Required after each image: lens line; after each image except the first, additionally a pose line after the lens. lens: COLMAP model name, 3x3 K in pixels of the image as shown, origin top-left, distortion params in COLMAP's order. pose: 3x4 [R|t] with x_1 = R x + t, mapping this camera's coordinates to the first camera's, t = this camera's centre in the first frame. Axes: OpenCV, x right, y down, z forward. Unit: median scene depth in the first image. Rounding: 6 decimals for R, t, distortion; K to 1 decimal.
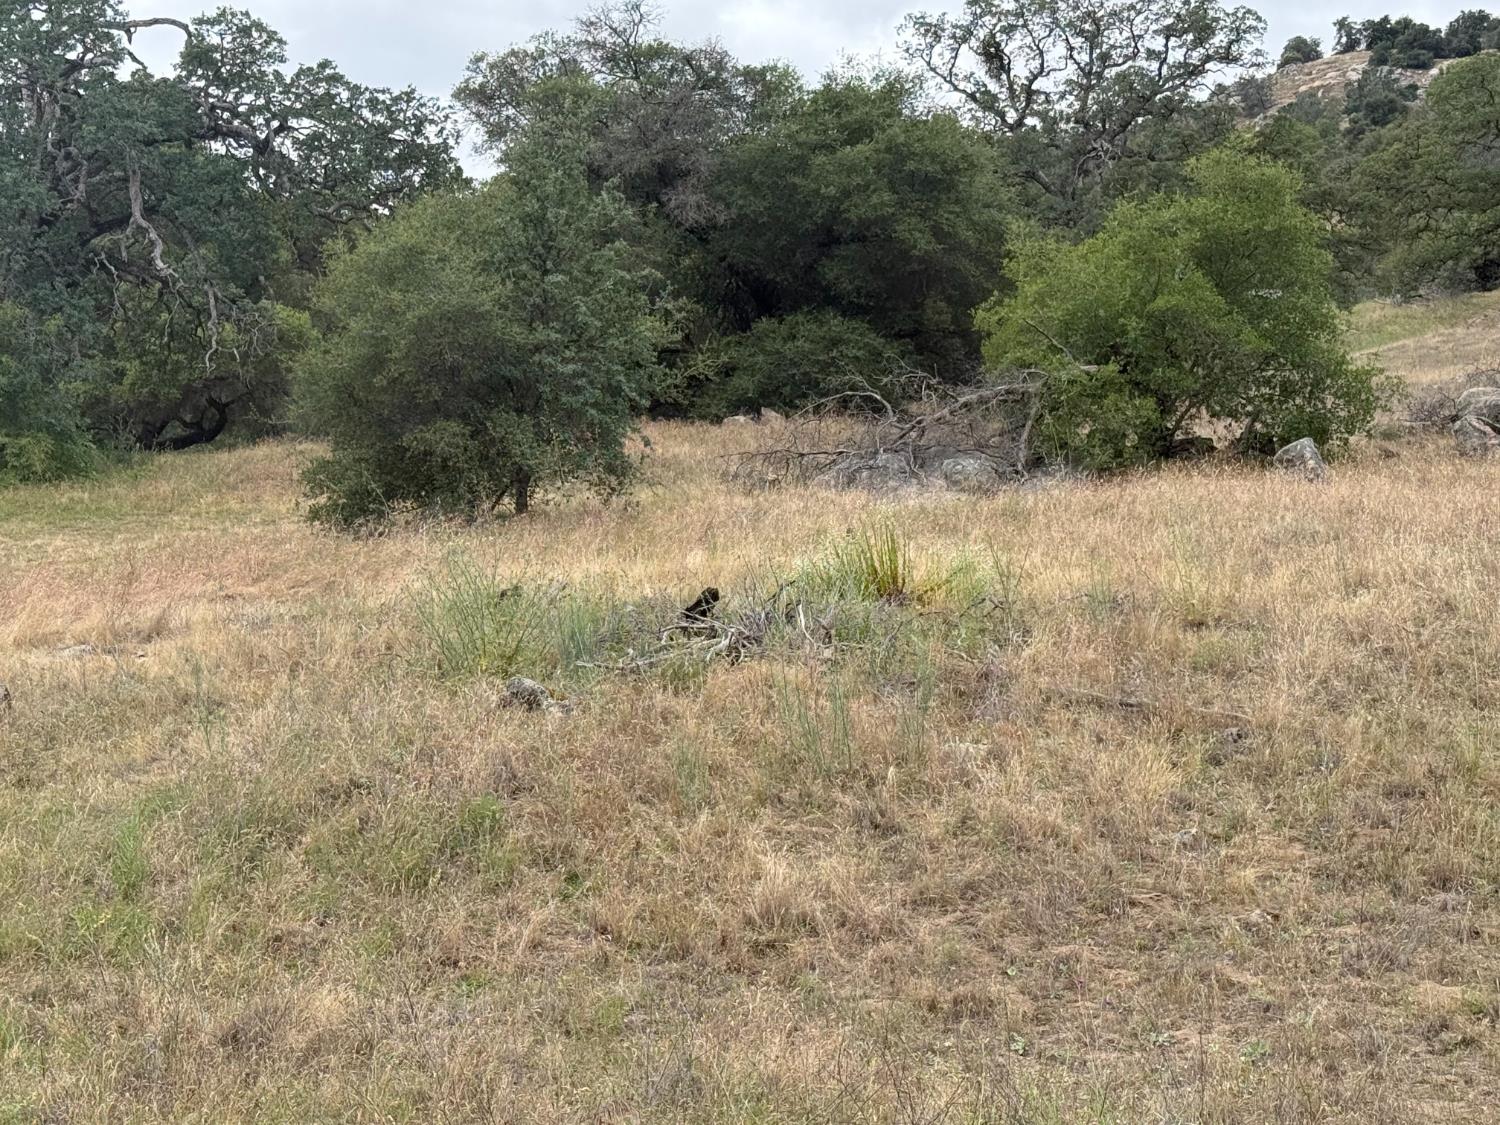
lens RADIAL K [[2712.5, 0, 746.0], [0, 2712.5, 569.7], [0, 0, 1]] dist [0.156883, -0.082221]
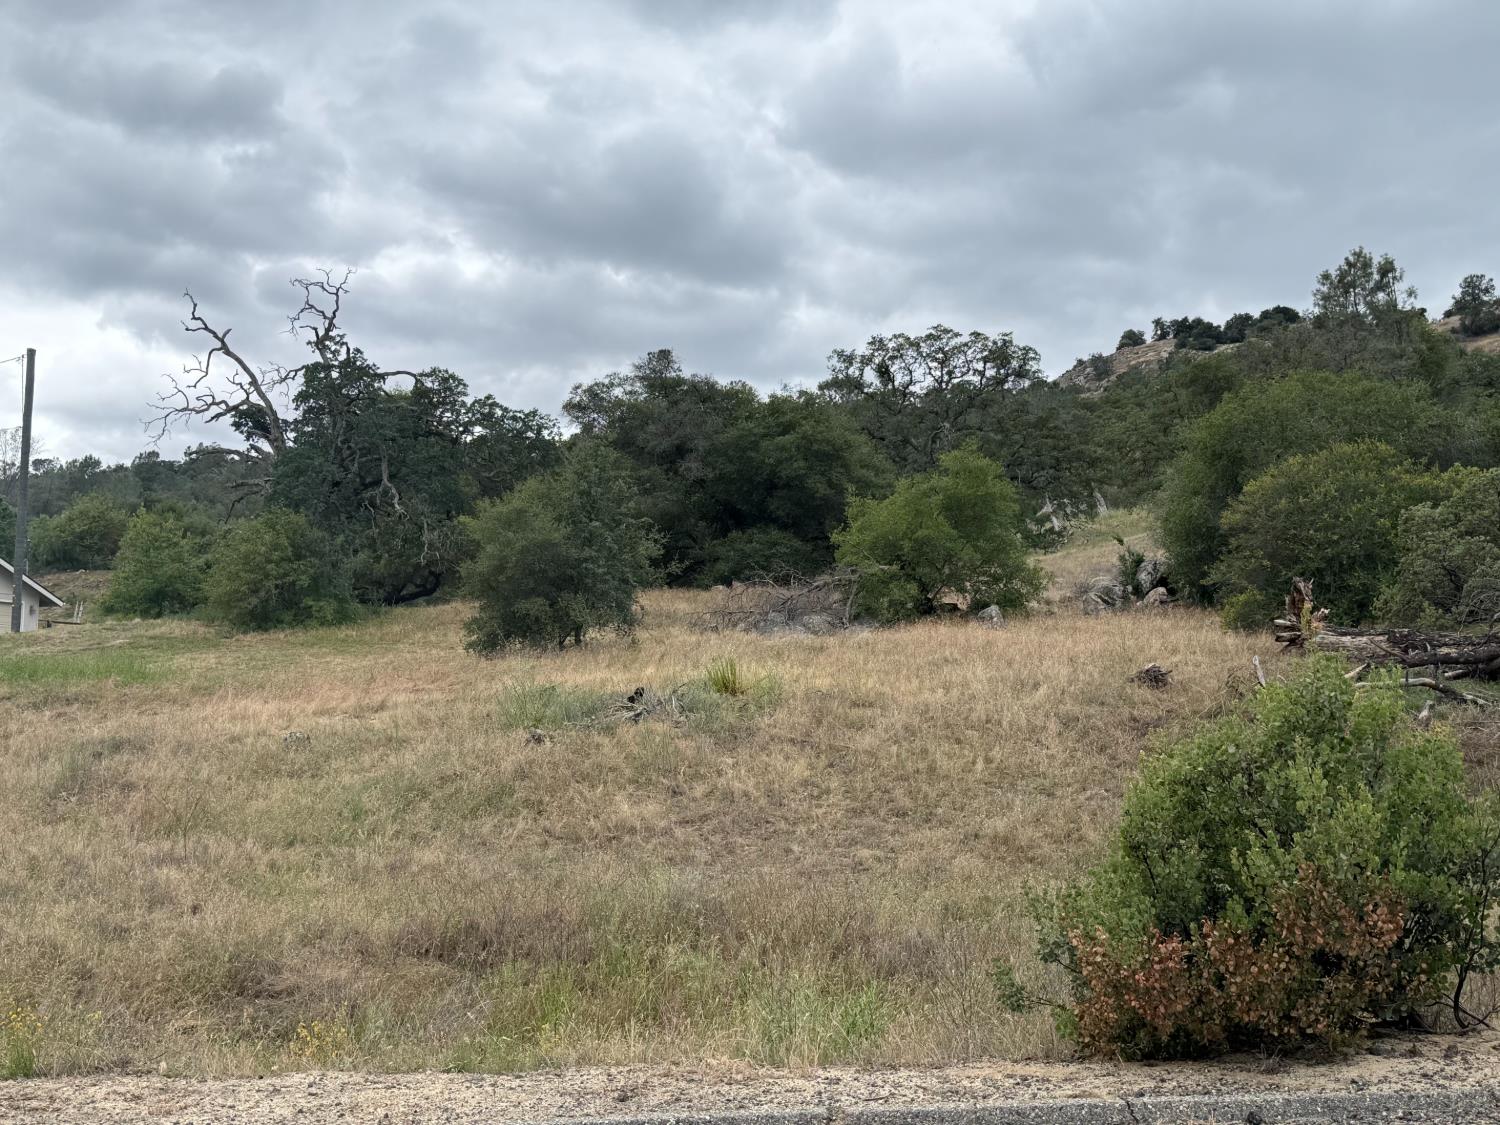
lens RADIAL K [[1803.0, 0, 750.0], [0, 1803.0, 562.5], [0, 0, 1]] dist [0.152211, 0.006778]
pose [[0.999587, 0.000901, -0.028717, 0.060101], [-0.002506, 0.998433, -0.055913, -0.006323], [0.028622, 0.055962, 0.998023, -0.216114]]
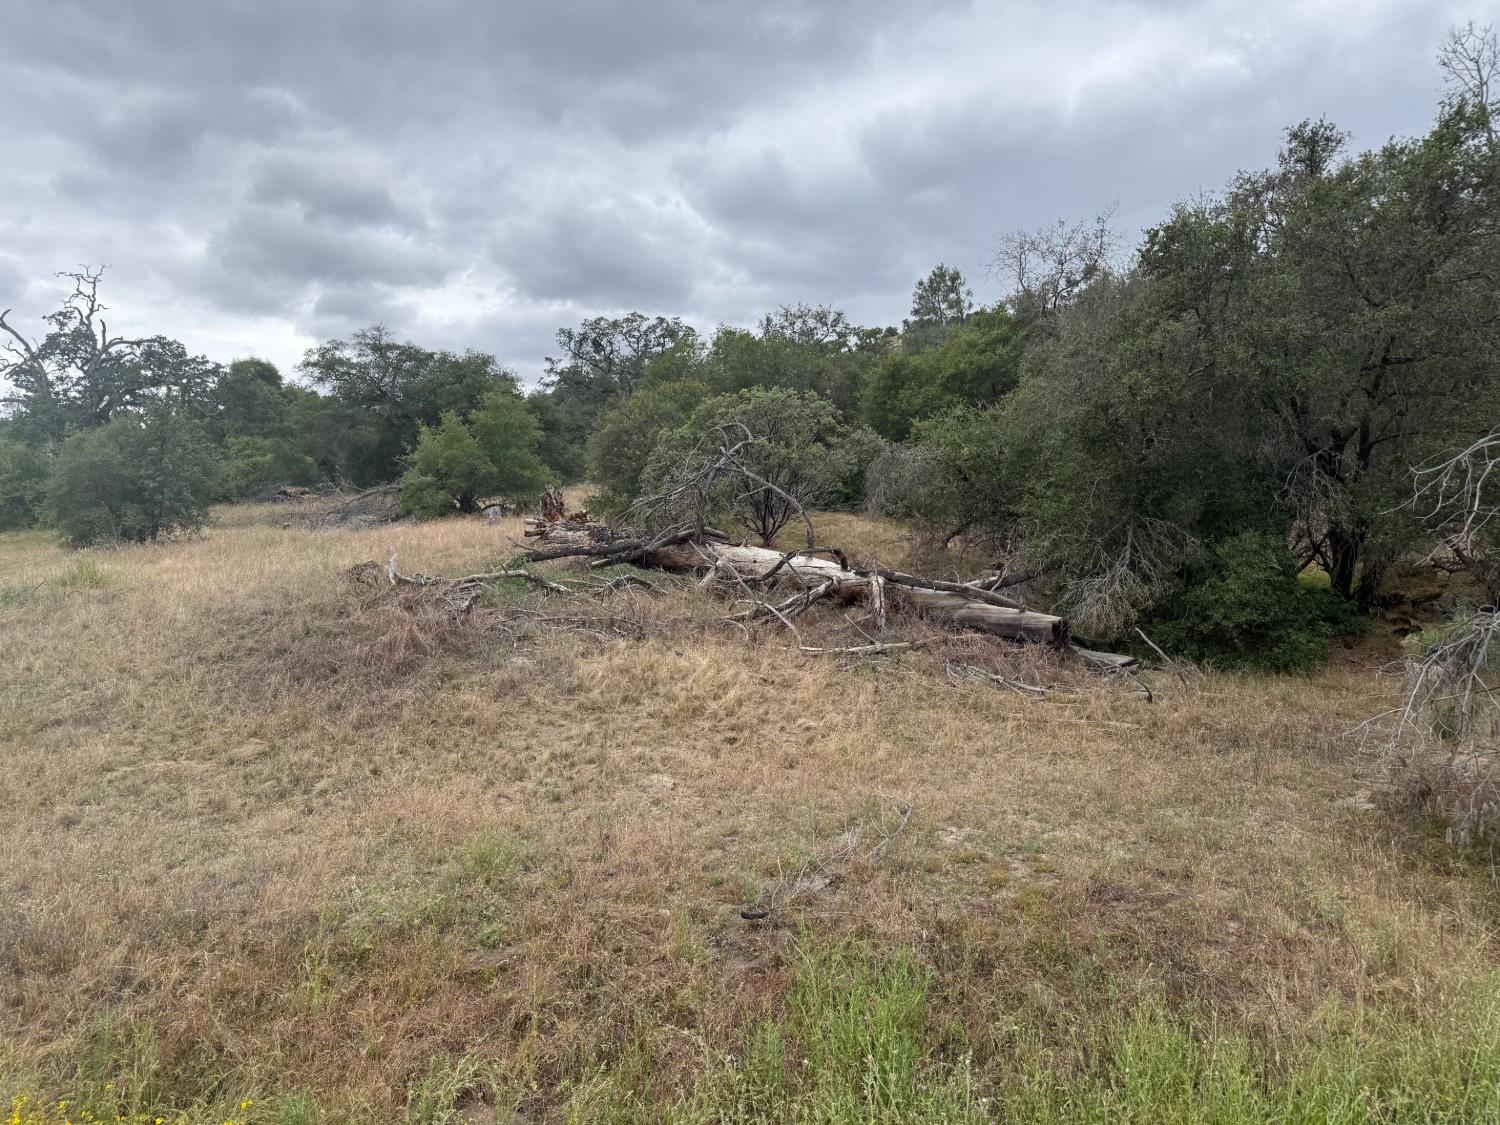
lens RADIAL K [[1043.9, 0, 776.6], [0, 1043.9, 564.0], [0, 0, 1]] dist [0.089670, -0.092762]
pose [[0.999824, -0.016265, 0.009353, 0.384989], [0.015964, 0.999378, 0.031448, -0.017260], [-0.009859, -0.031293, 0.999462, 0.010904]]
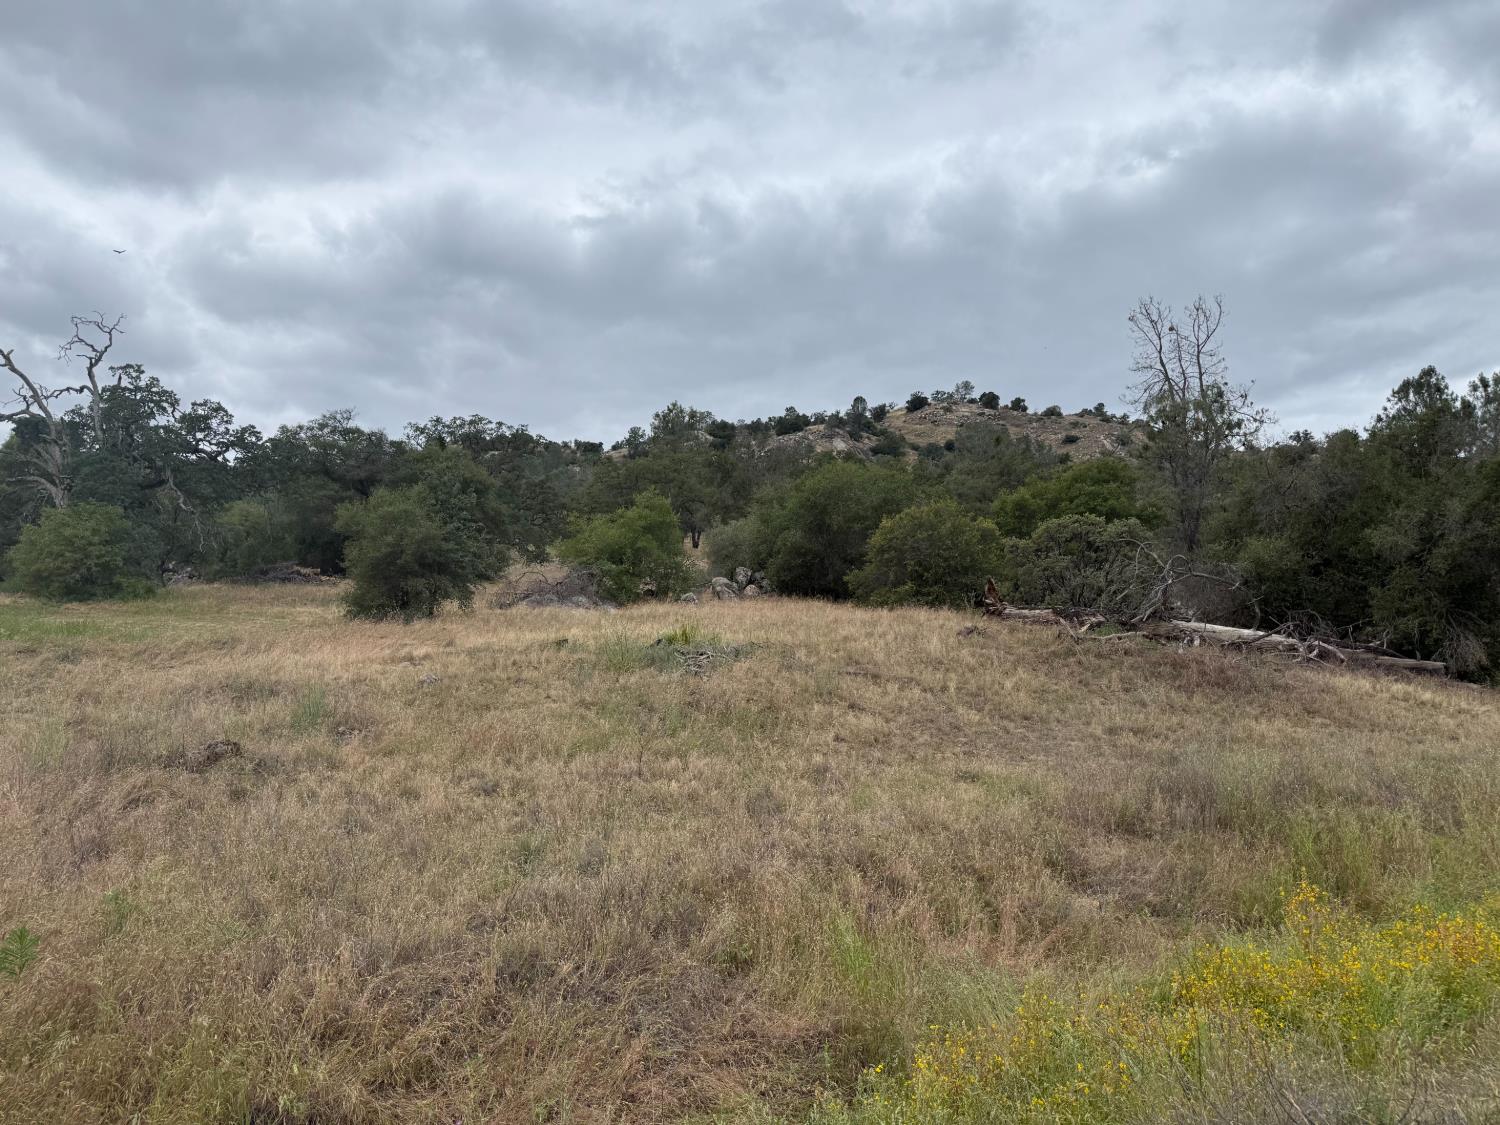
lens RADIAL K [[1087.9, 0, 745.0], [0, 1087.9, 570.3], [0, 0, 1]] dist [0.043225, -0.046372]
pose [[0.862035, 0.035431, 0.505609, -0.283023], [0.001066, 0.997425, -0.071712, 0.010276], [-0.506847, 0.062357, 0.859777, -0.036888]]
